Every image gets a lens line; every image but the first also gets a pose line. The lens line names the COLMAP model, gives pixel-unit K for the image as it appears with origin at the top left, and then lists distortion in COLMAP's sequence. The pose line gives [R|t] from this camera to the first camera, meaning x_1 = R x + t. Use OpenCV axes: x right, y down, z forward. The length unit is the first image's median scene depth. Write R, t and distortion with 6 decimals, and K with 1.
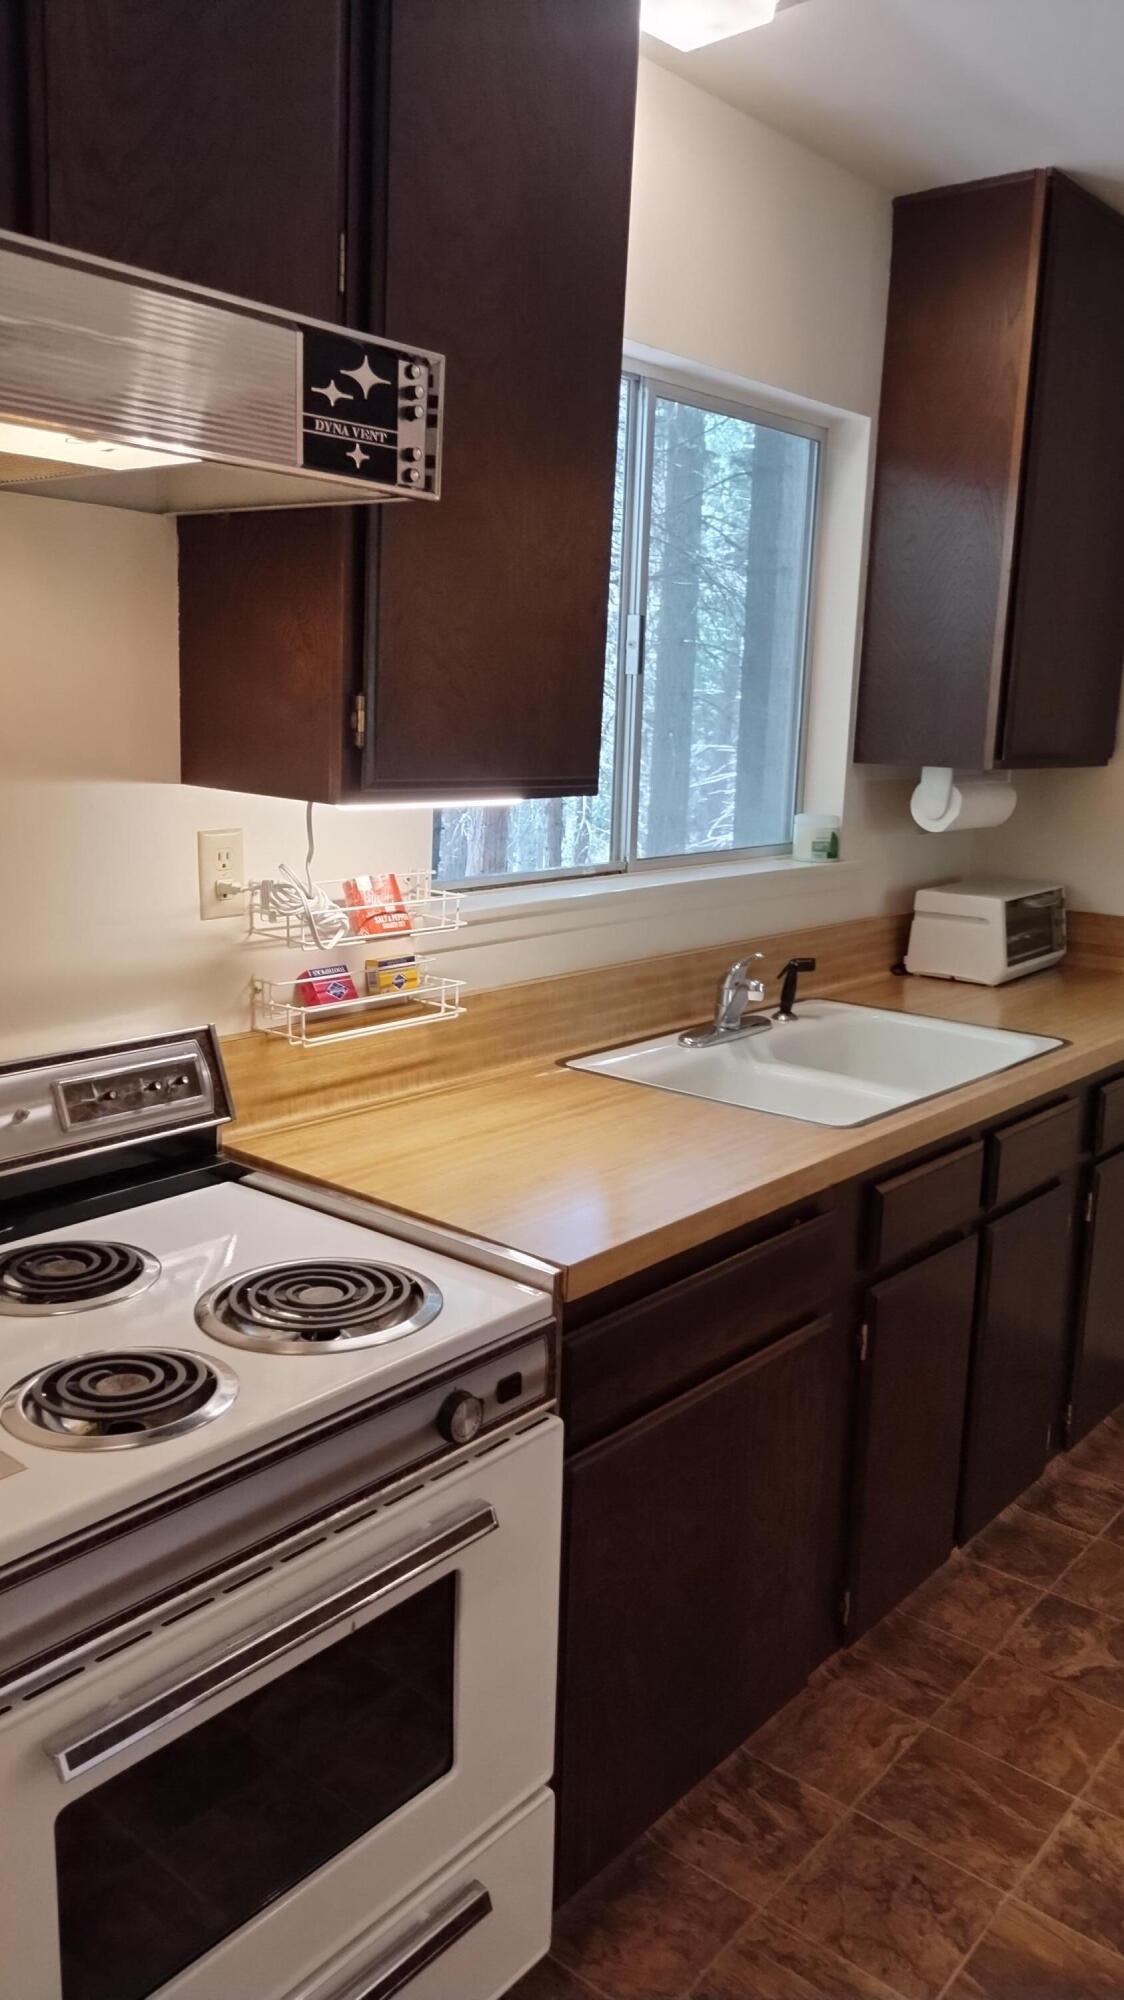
lens RADIAL K [[1485.2, 0, 562.8], [0, 1485.2, 996.9], [0, 0, 1]] dist [0.039575, -0.033158]
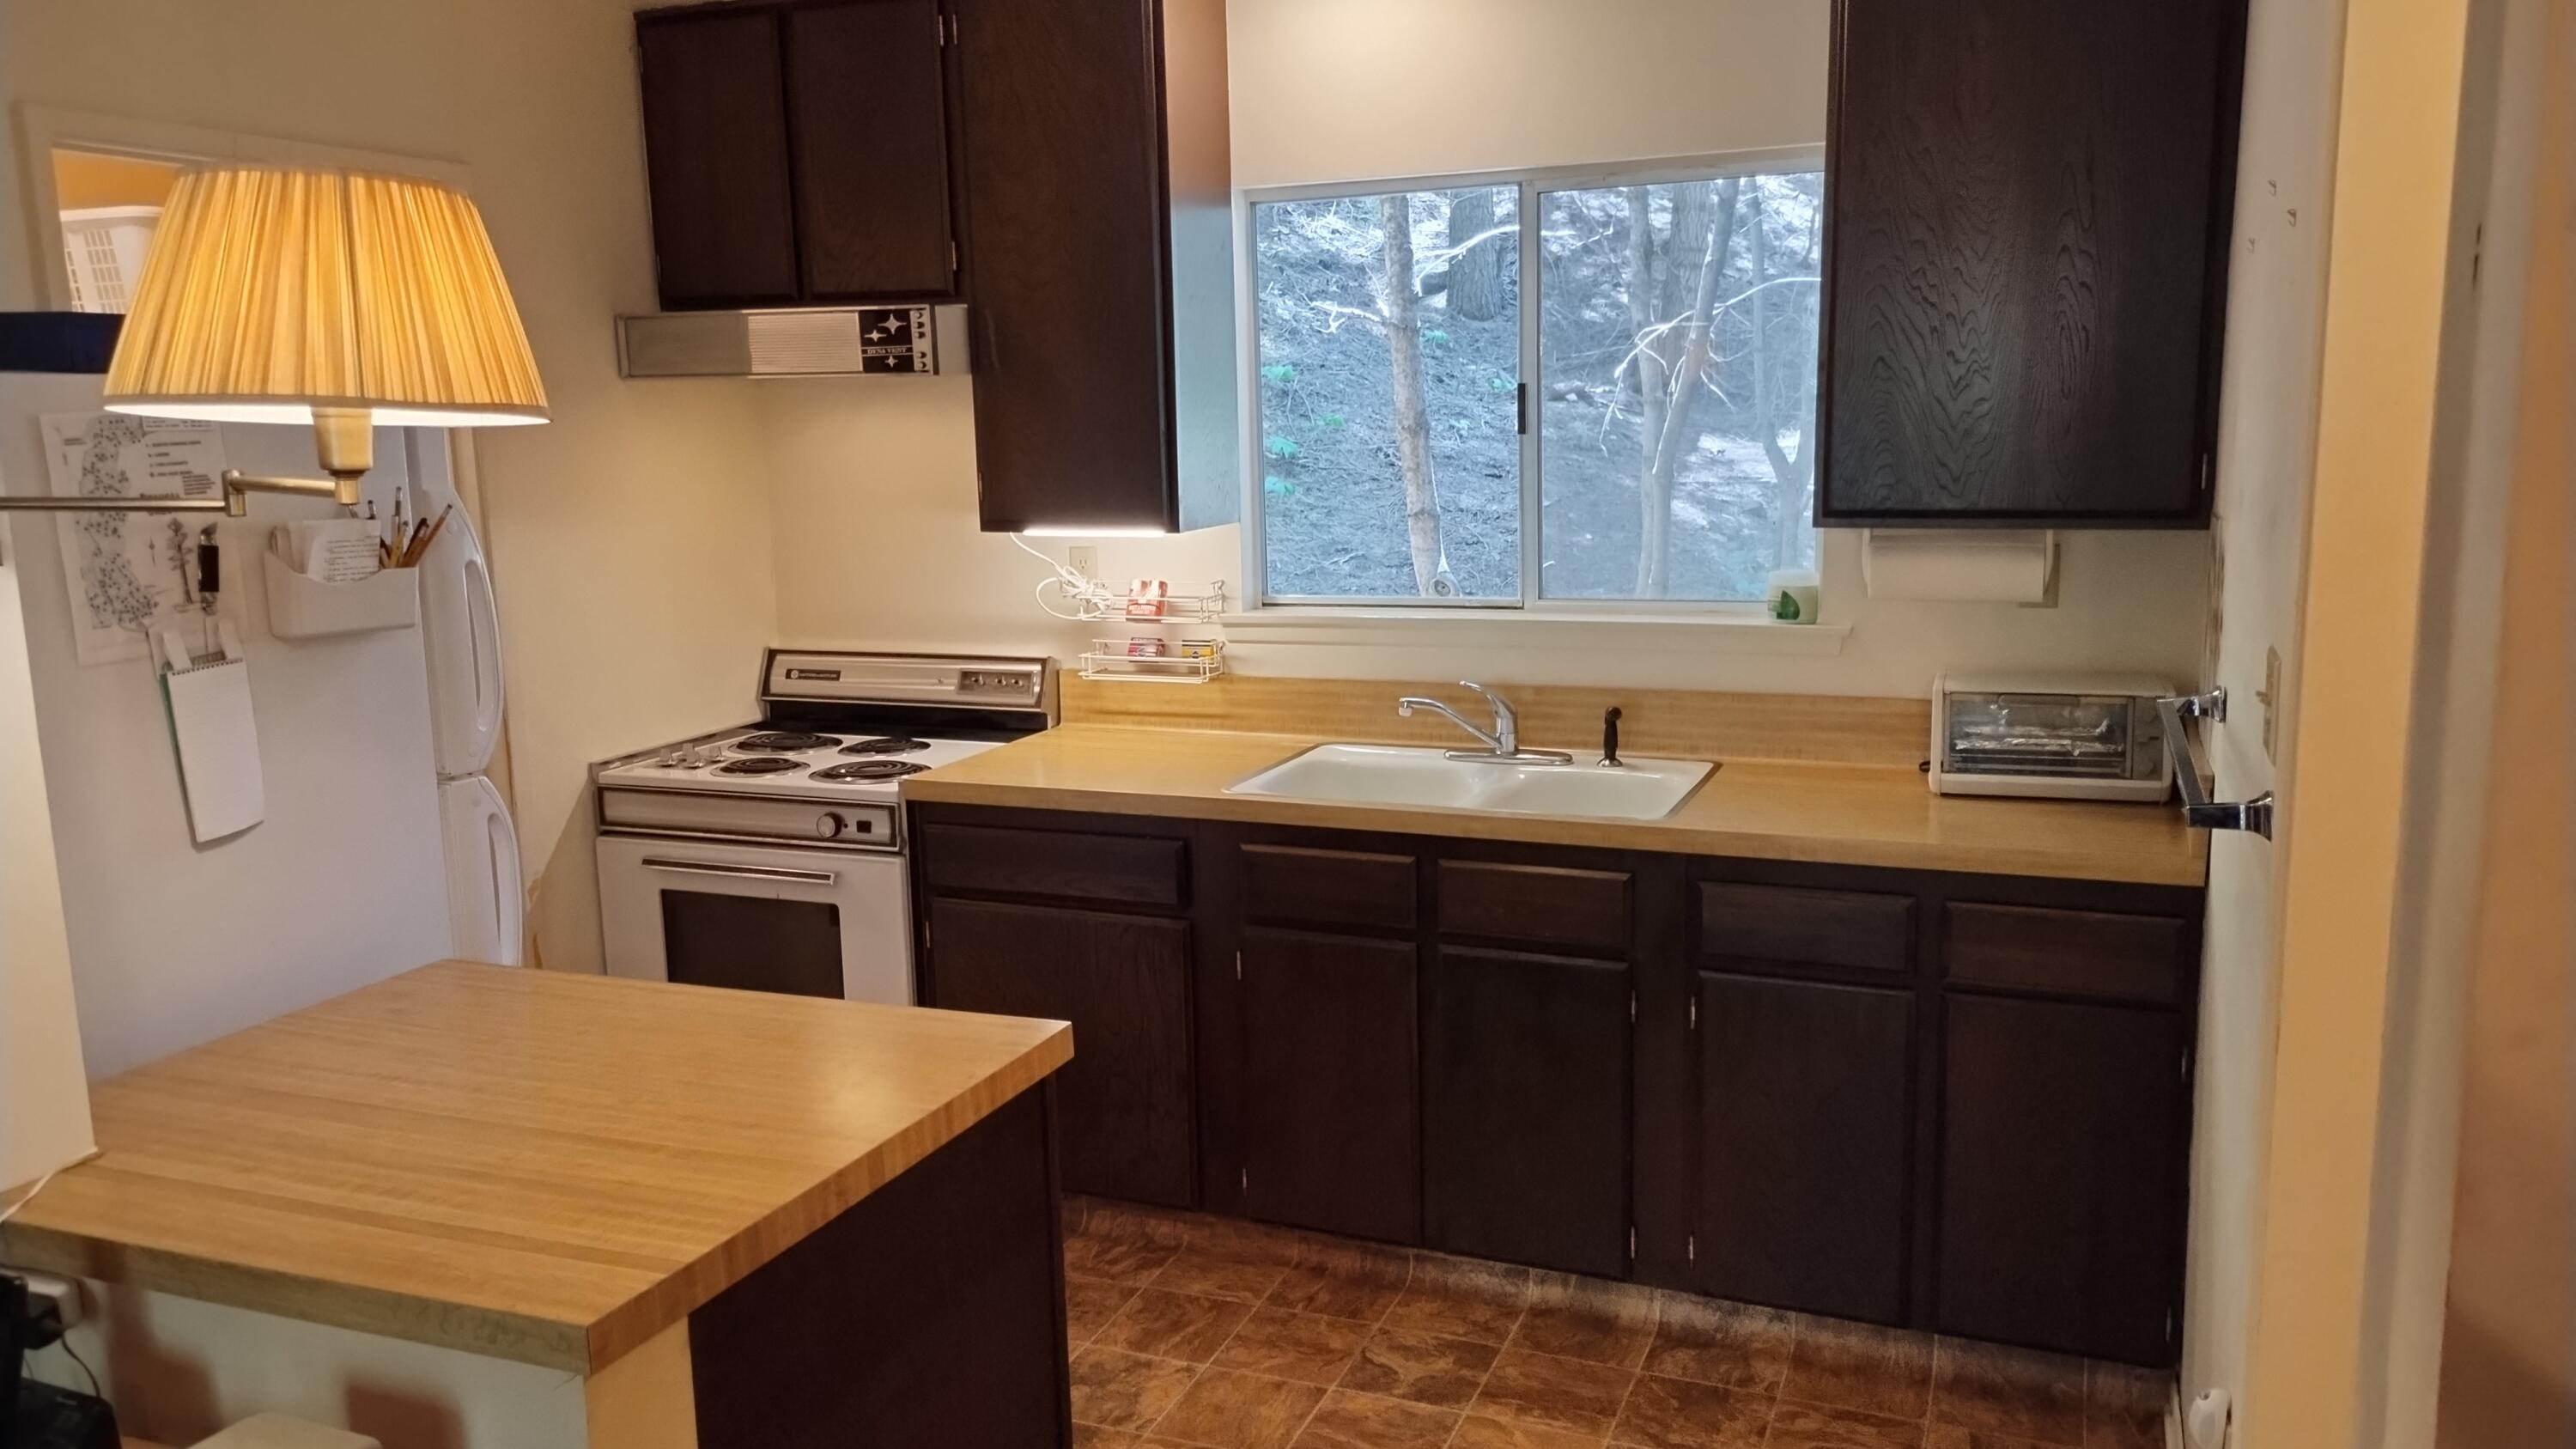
lens RADIAL K [[1913.2, 0, 1349.5], [0, 1913.2, 723.5], [0, 0, 1]] dist [0.039575, -0.033158]
pose [[0.307708, 0.114805, -0.944529, 2.457440], [-0.155170, 0.985459, 0.069229, -0.140236], [0.938743, 0.125260, 0.321048, 0.750505]]
